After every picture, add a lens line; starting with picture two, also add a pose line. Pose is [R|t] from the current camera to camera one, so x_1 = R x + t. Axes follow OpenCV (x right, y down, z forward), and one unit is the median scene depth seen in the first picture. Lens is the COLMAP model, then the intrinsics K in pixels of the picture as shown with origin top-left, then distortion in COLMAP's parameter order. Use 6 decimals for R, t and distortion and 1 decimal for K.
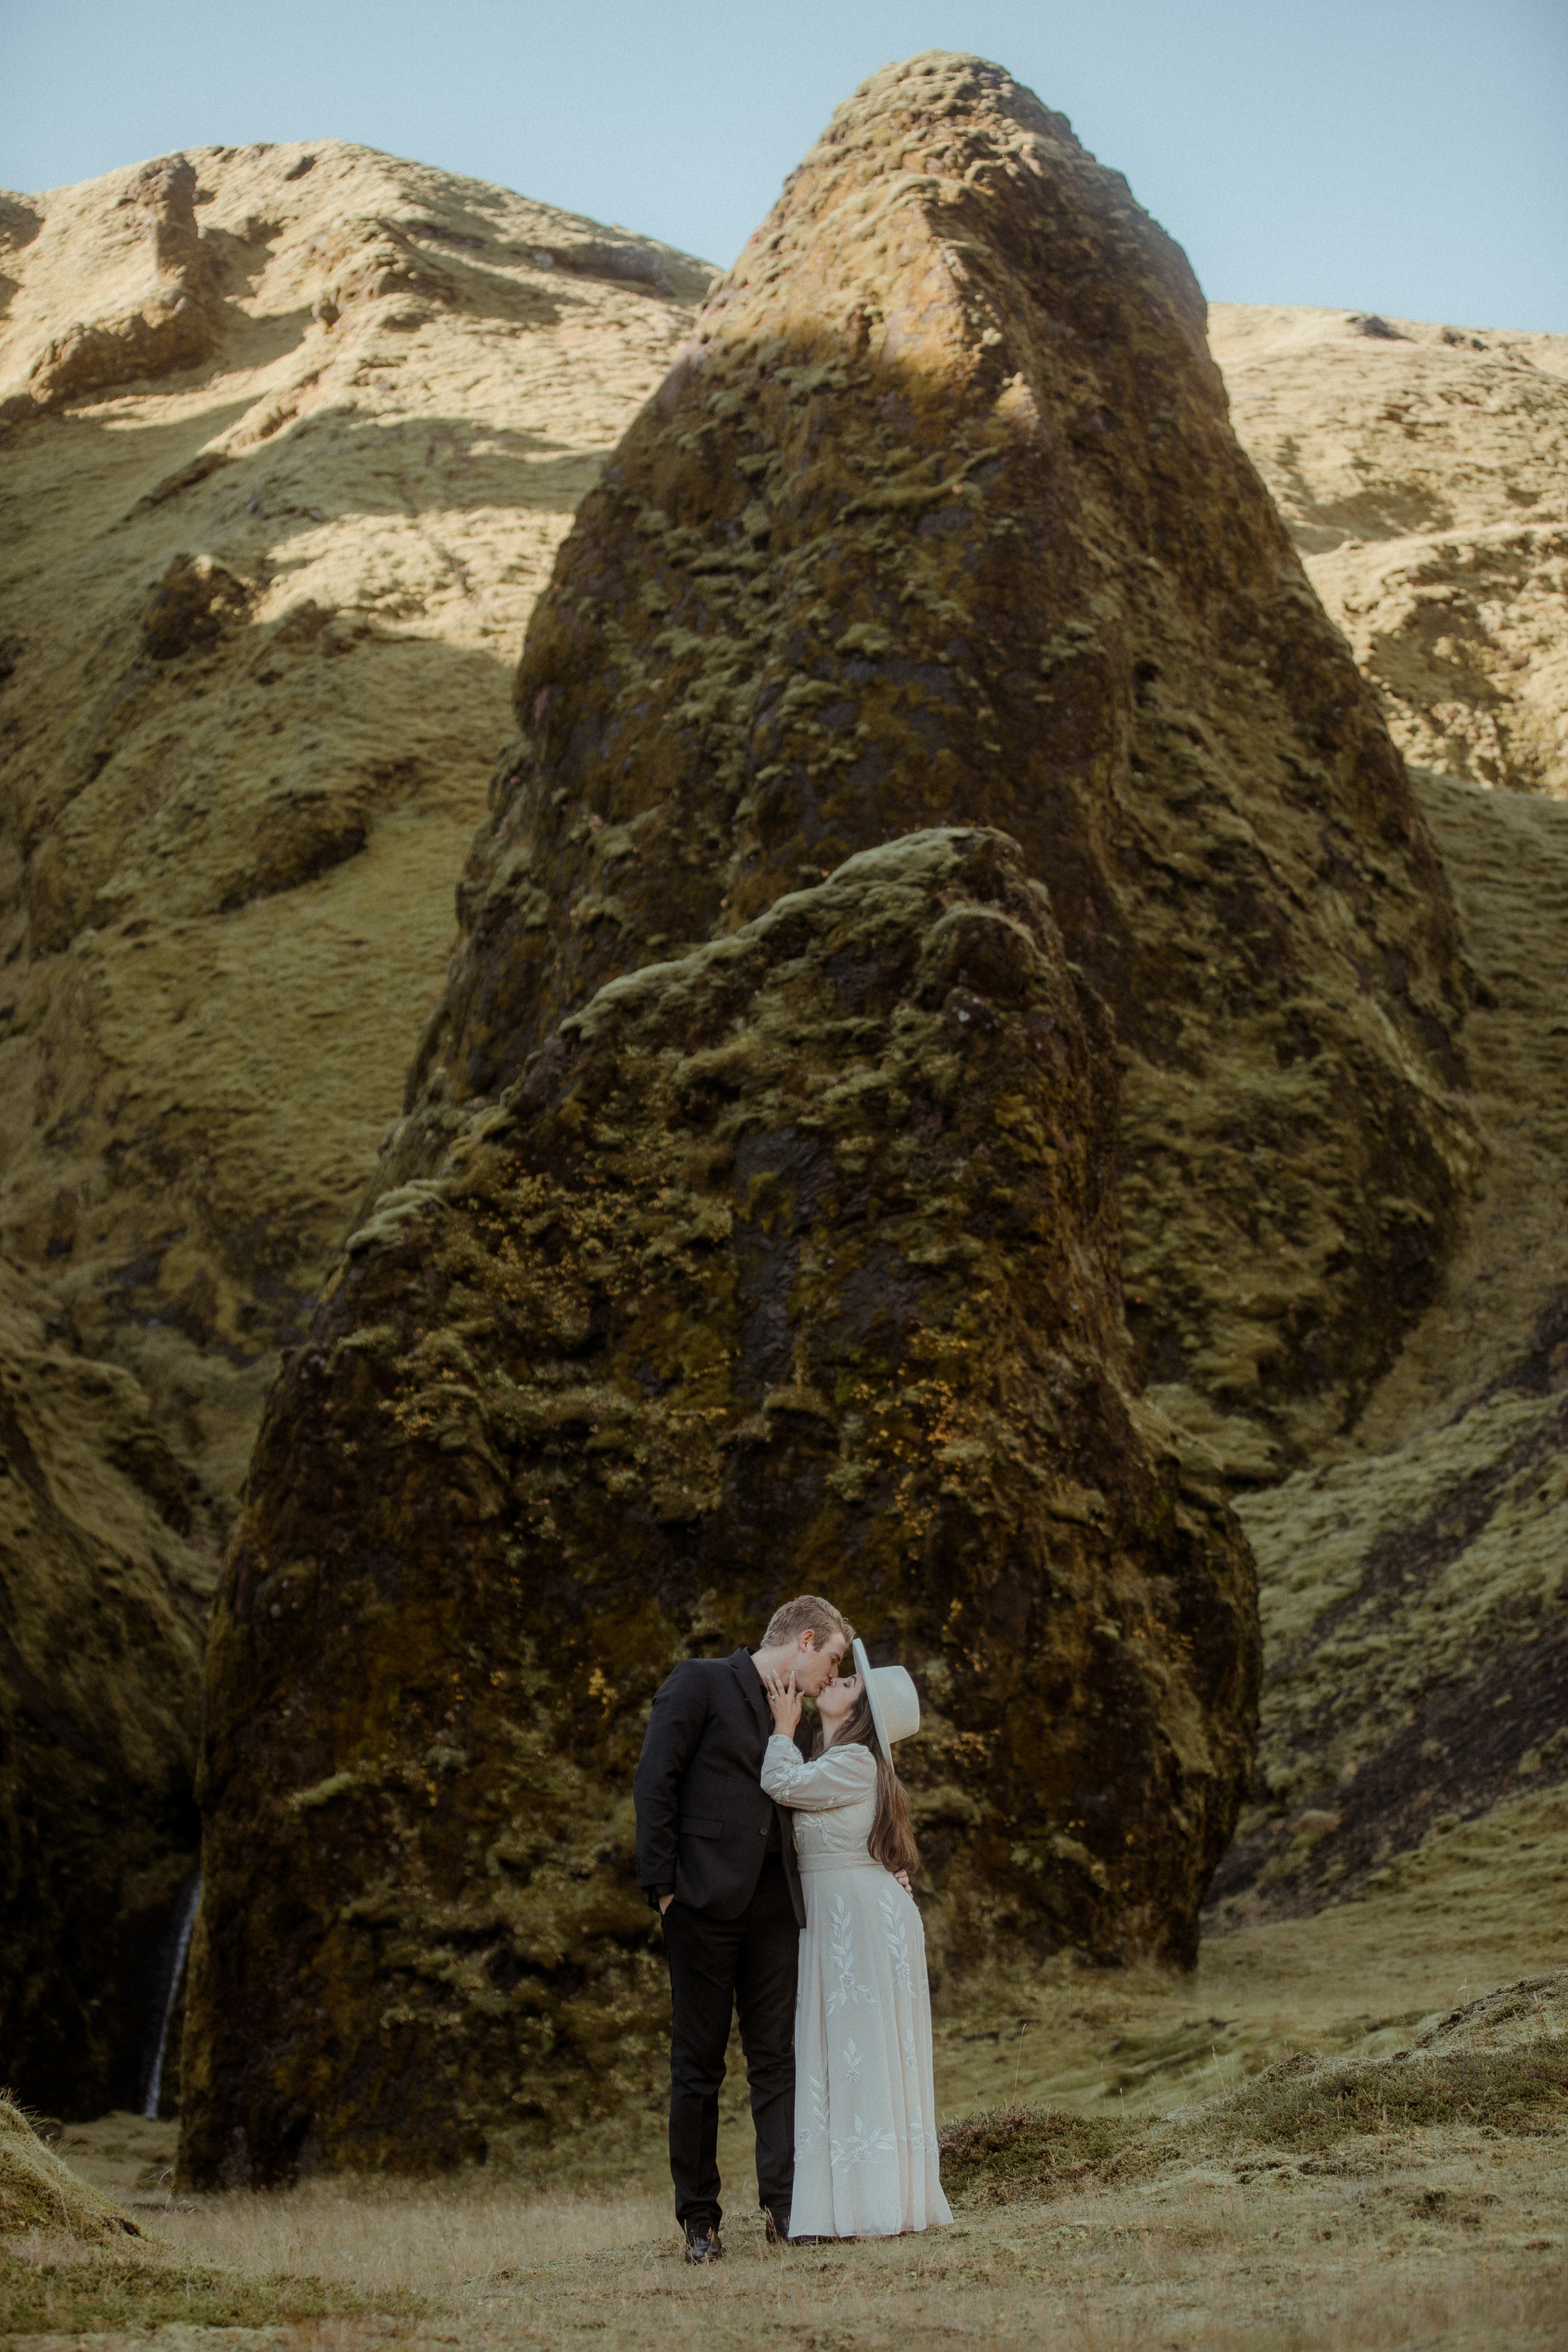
lens RADIAL K [[4441.1, 0, 784.0], [0, 4441.1, 1176.0], [0, 0, 1]] dist [0.185094, 0.047468]
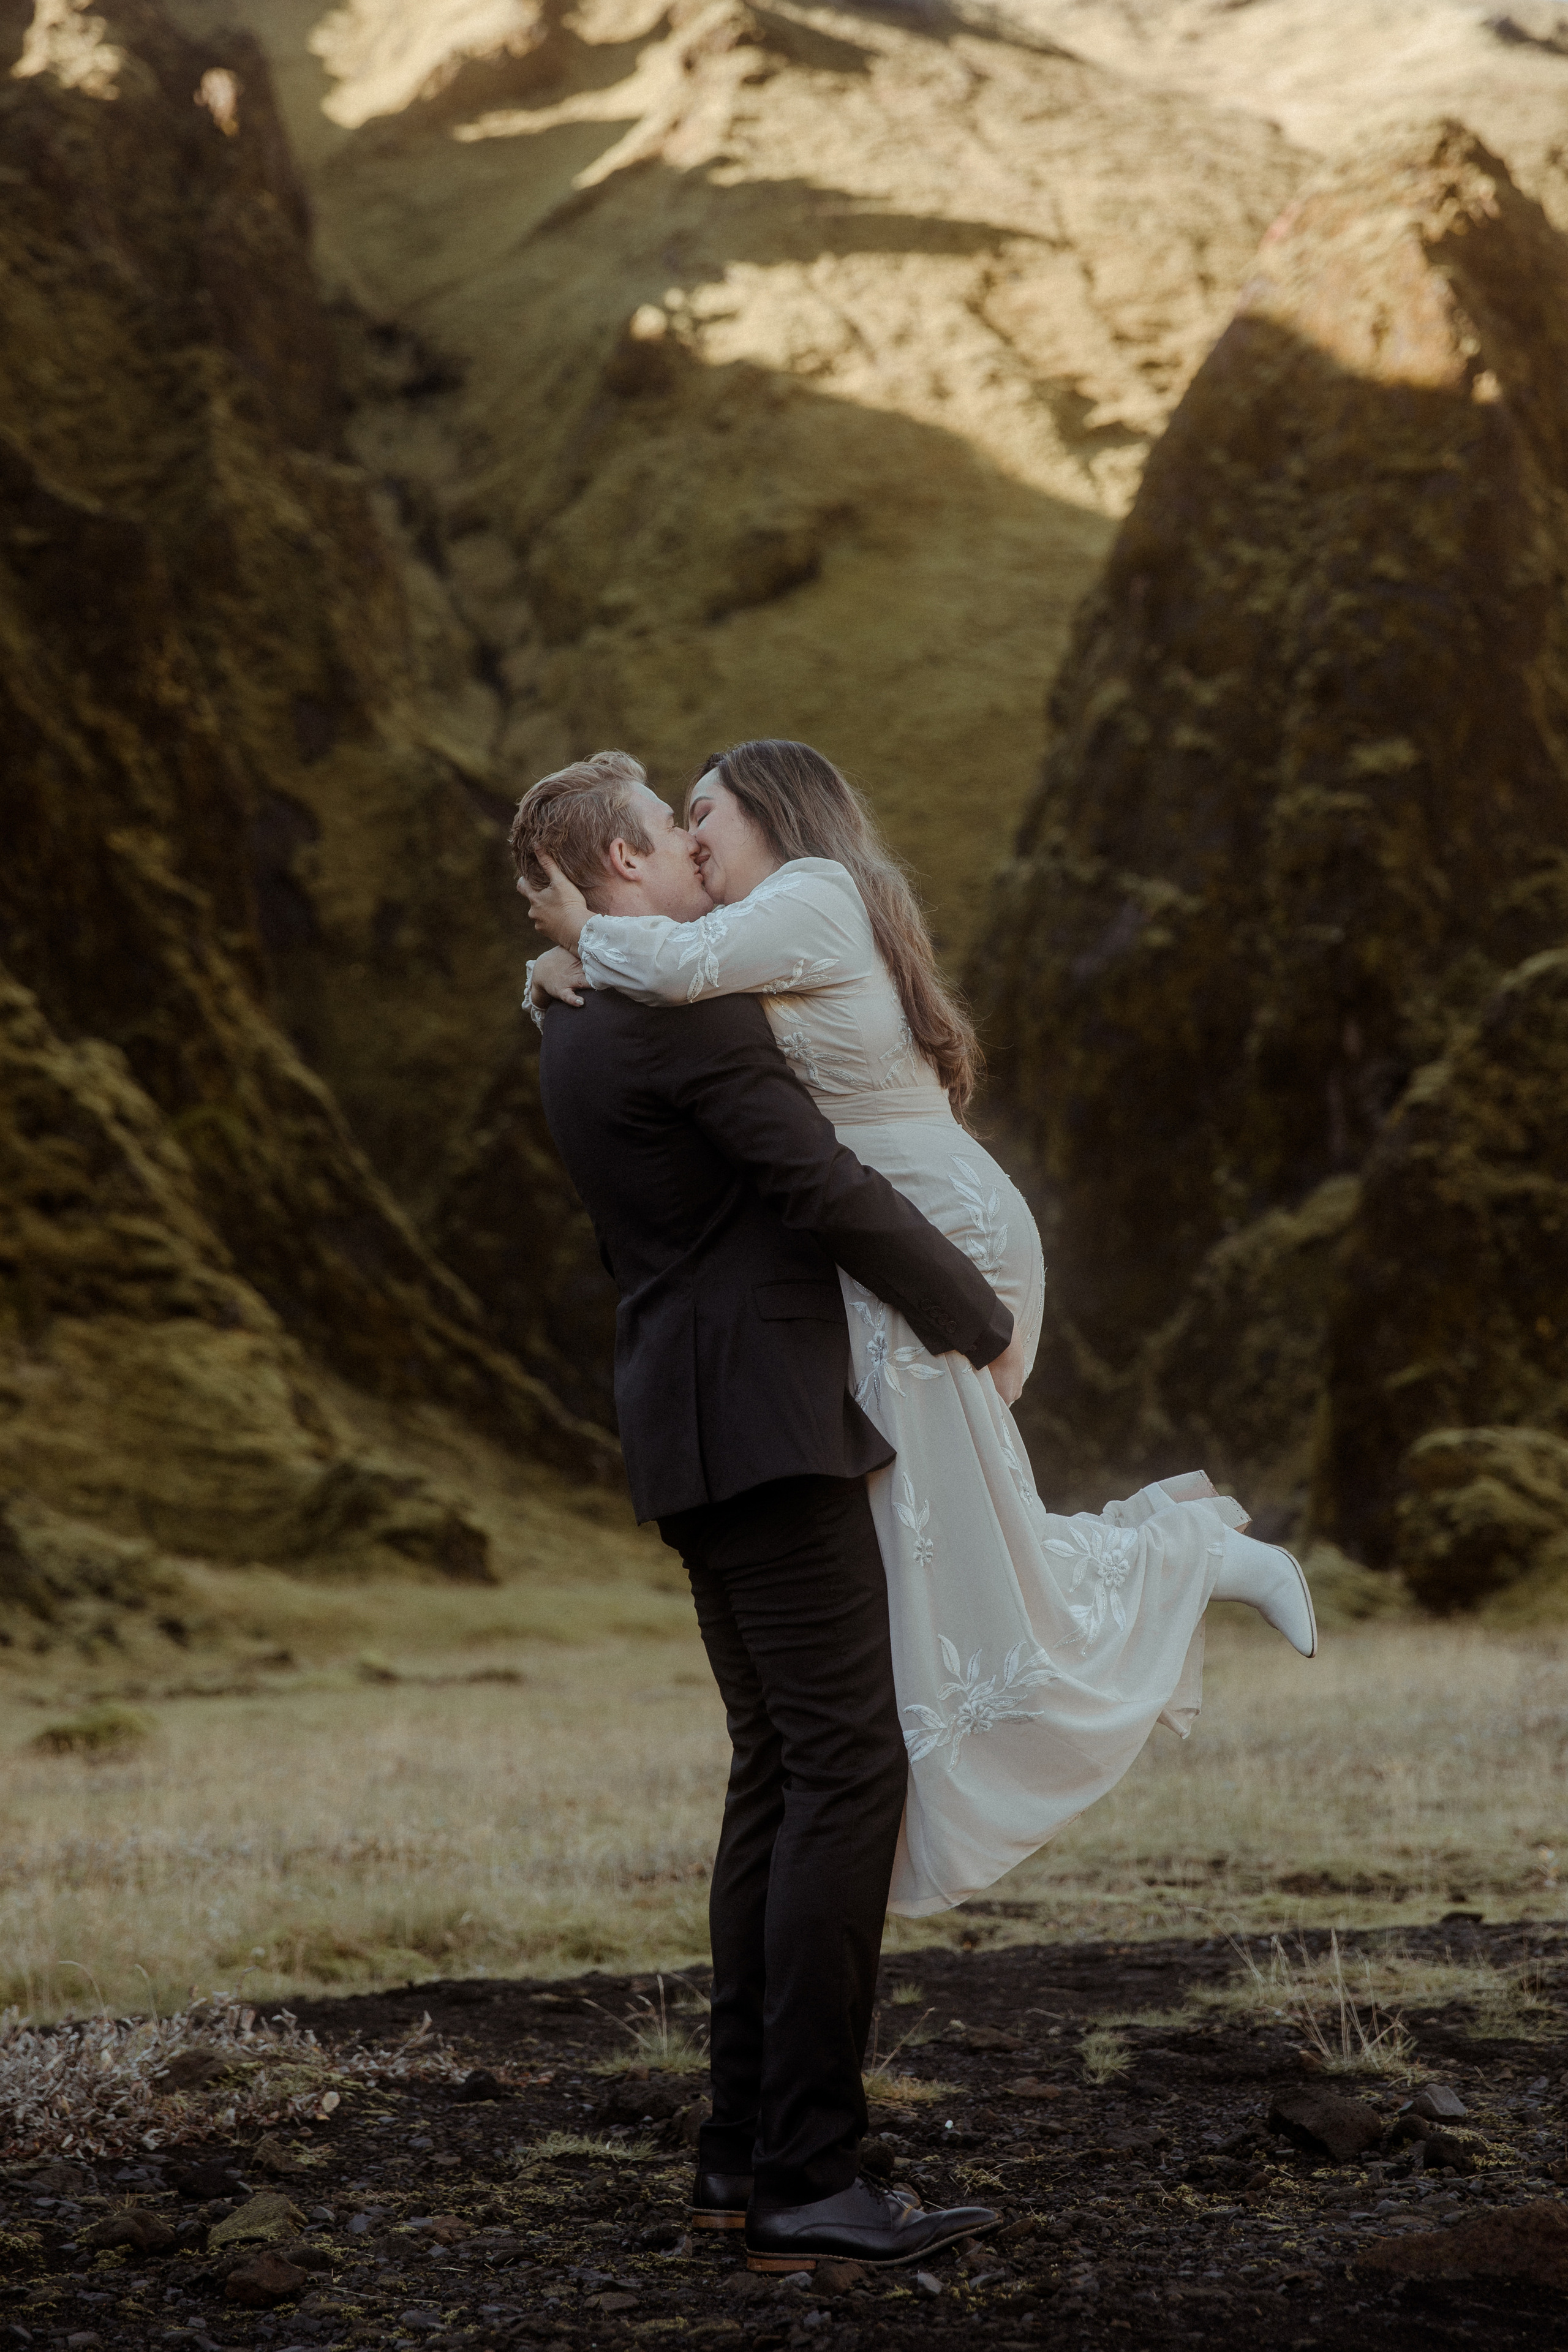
lens RADIAL K [[4620.9, 0, 784.0], [0, 4620.9, 1176.0], [0, 0, 1]] dist [0.041686, 3.222955]
pose [[0.998026, 0.022900, 0.058484, -0.253727], [-0.030454, 0.990817, 0.131736, -0.109920], [-0.054930, -0.133257, 0.989558, -0.525770]]
